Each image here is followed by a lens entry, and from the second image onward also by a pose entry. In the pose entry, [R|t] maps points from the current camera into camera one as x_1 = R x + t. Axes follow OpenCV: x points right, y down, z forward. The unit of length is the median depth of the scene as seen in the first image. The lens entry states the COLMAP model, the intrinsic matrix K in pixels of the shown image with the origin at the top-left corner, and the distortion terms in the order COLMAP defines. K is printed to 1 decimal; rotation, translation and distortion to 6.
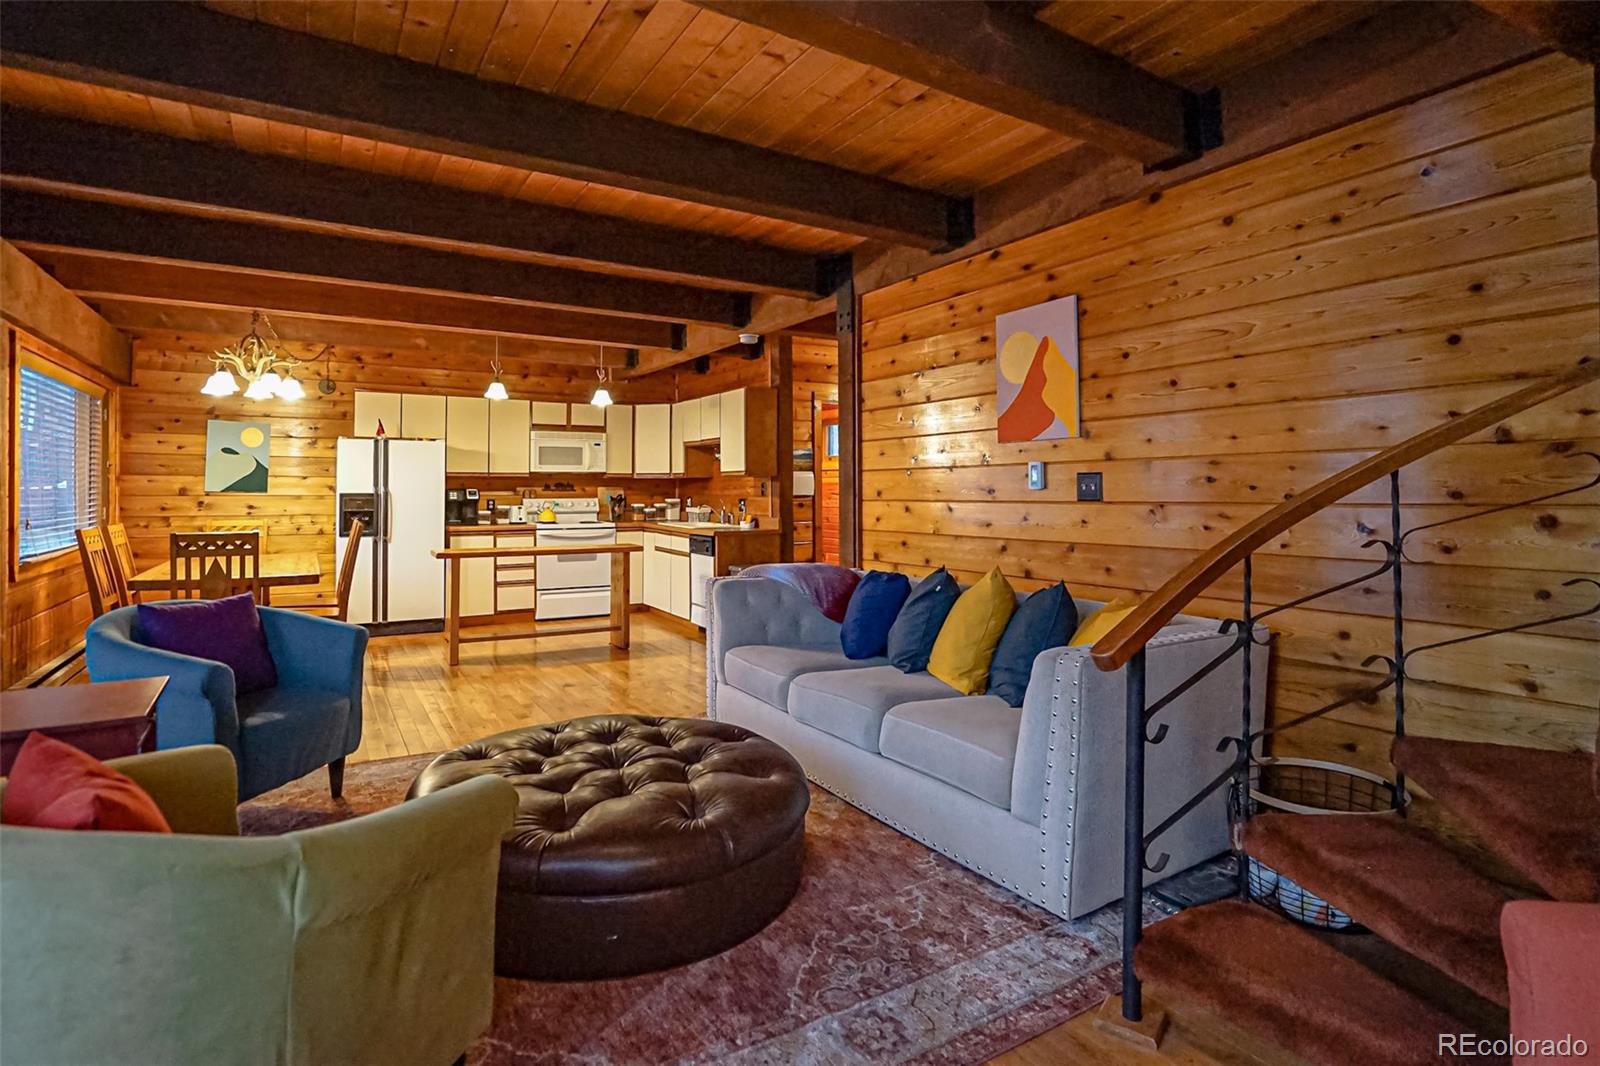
lens RADIAL K [[809.1, 0, 801.0], [0, 809.1, 478.0], [0, 0, 1]] dist [-0.066015, 0.027682]
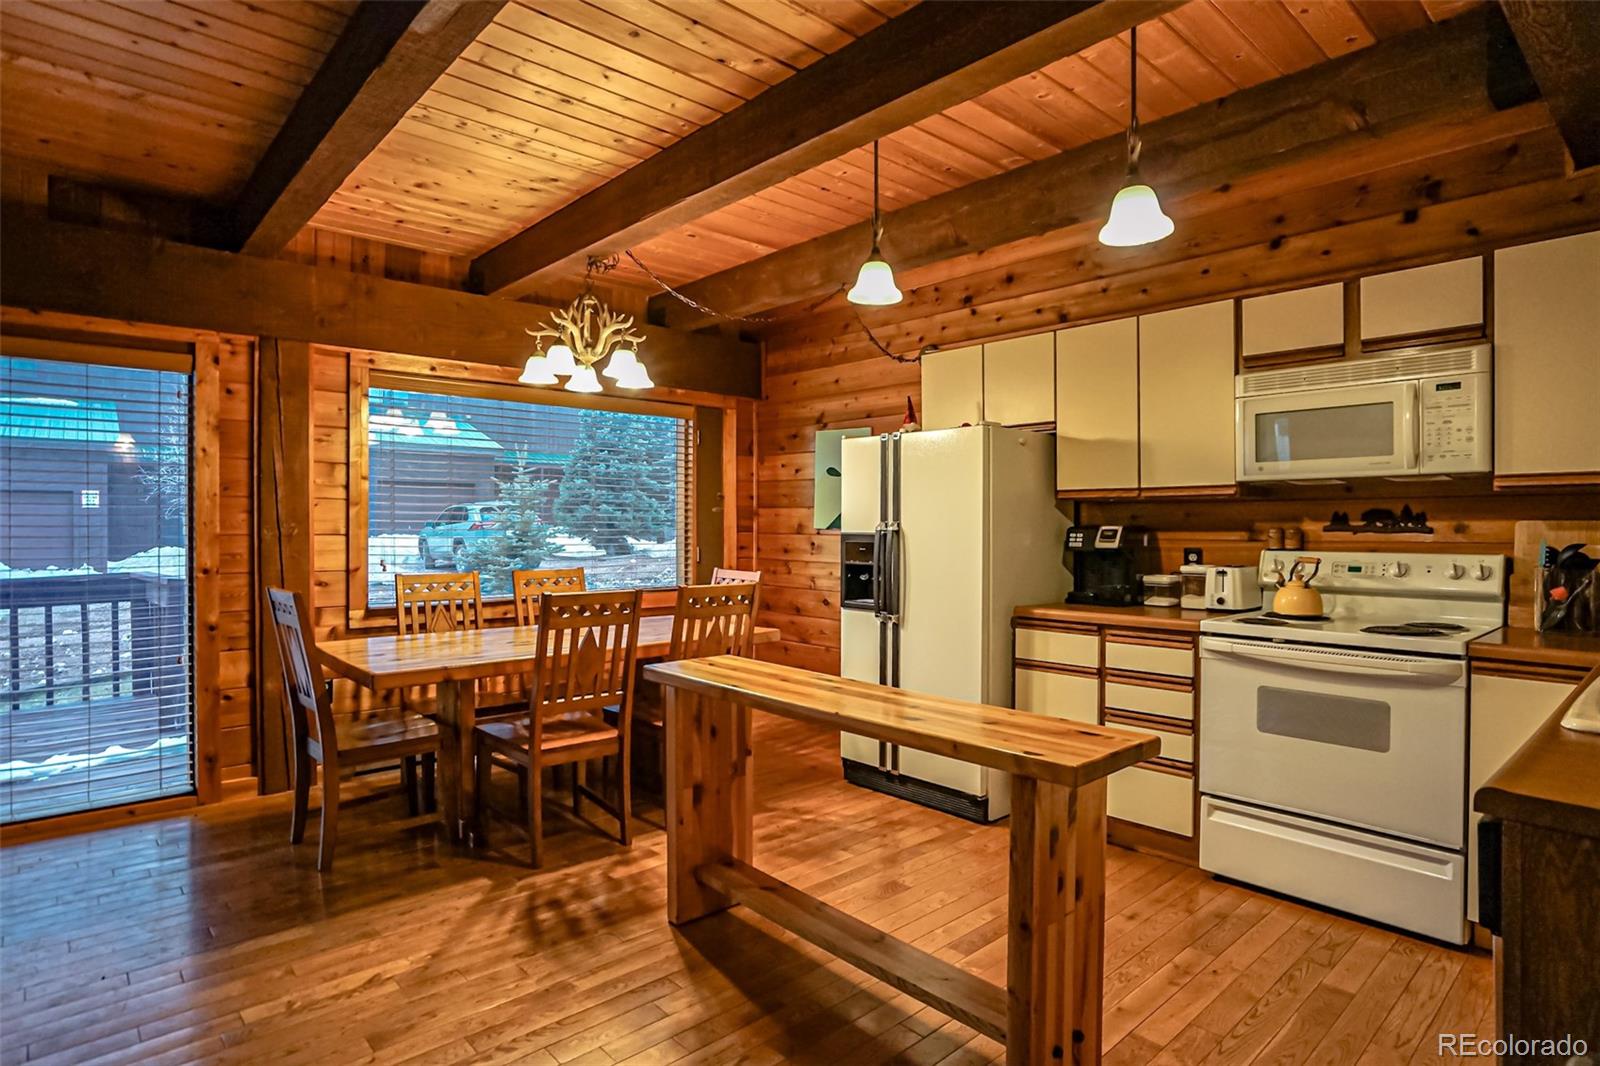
lens RADIAL K [[854.4, 0, 800.0], [0, 854.4, 533.0], [0, 0, 1]] dist [-0.038804, 0.000410]
pose [[0.184118, 0.011435, -0.982838, 0.028888], [0.014444, 0.999793, 0.014339, 0.009486], [0.982798, -0.016836, 0.183915, 0.841414]]
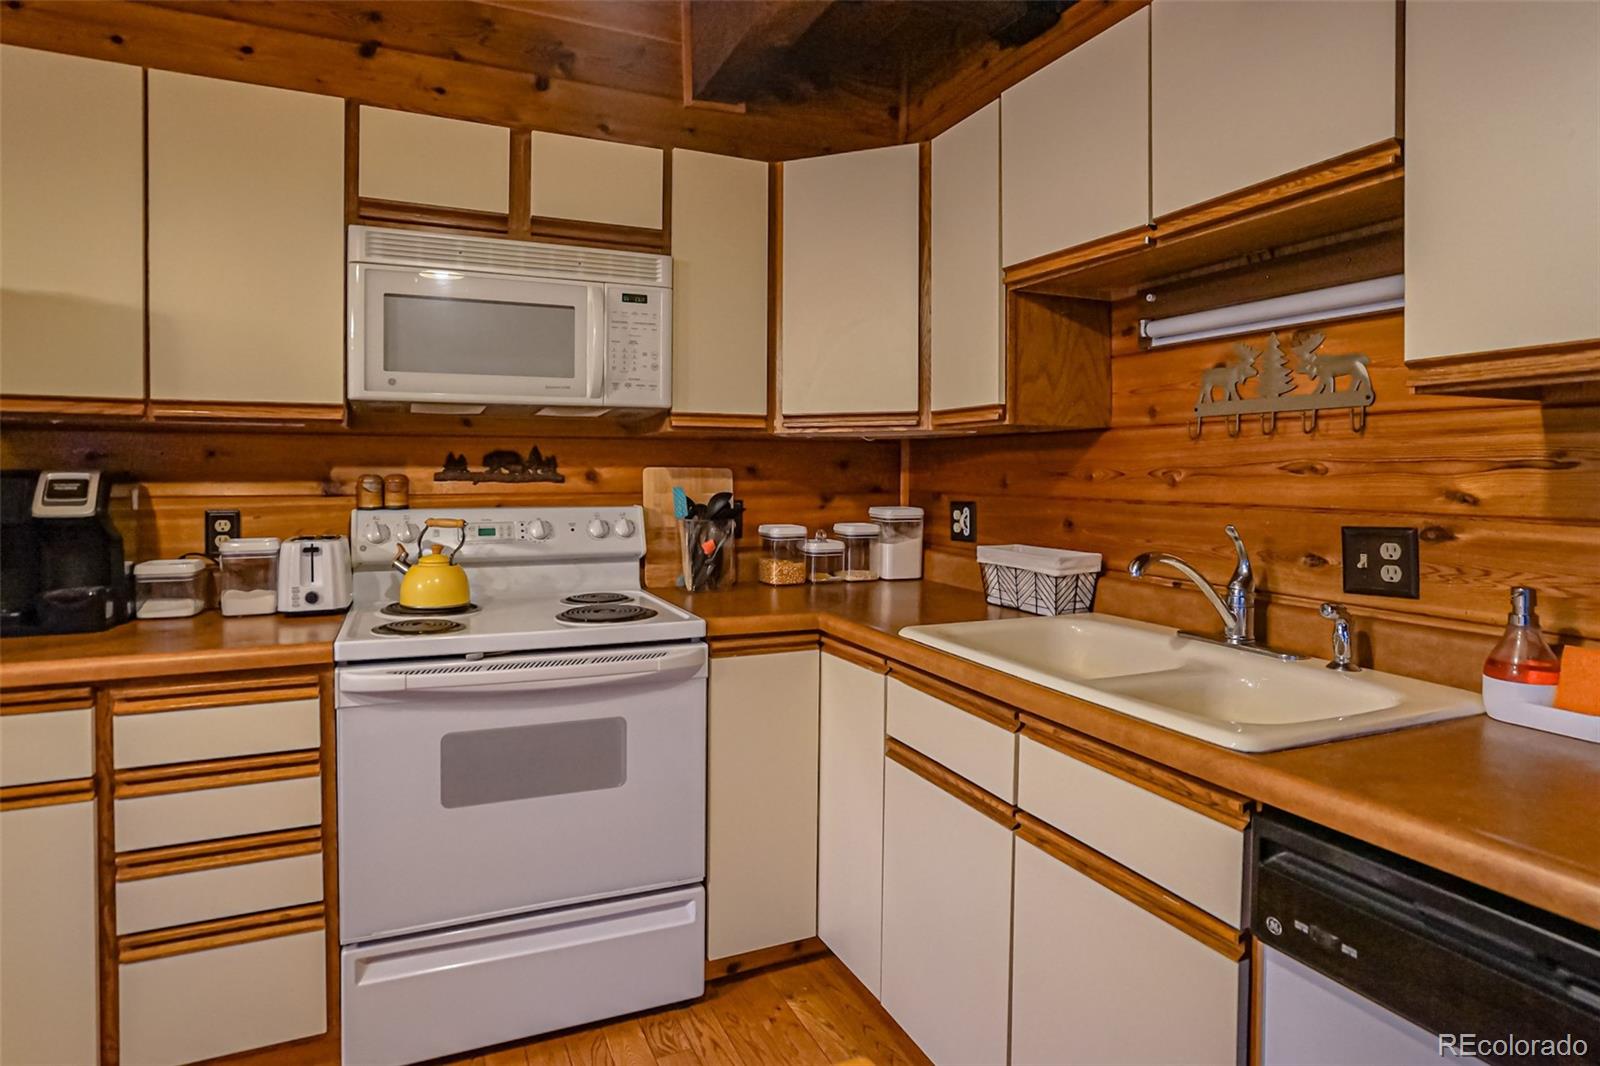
lens RADIAL K [[869.2, 0, 788.3], [0, 869.2, 475.4], [0, 0, 1]] dist [-0.035741, 0.002322]
pose [[0.990679, 0.004329, -0.136150, -0.204411], [-0.002229, 0.999876, 0.015572, 0.012013], [0.136201, -0.015124, 0.990566, 0.899757]]
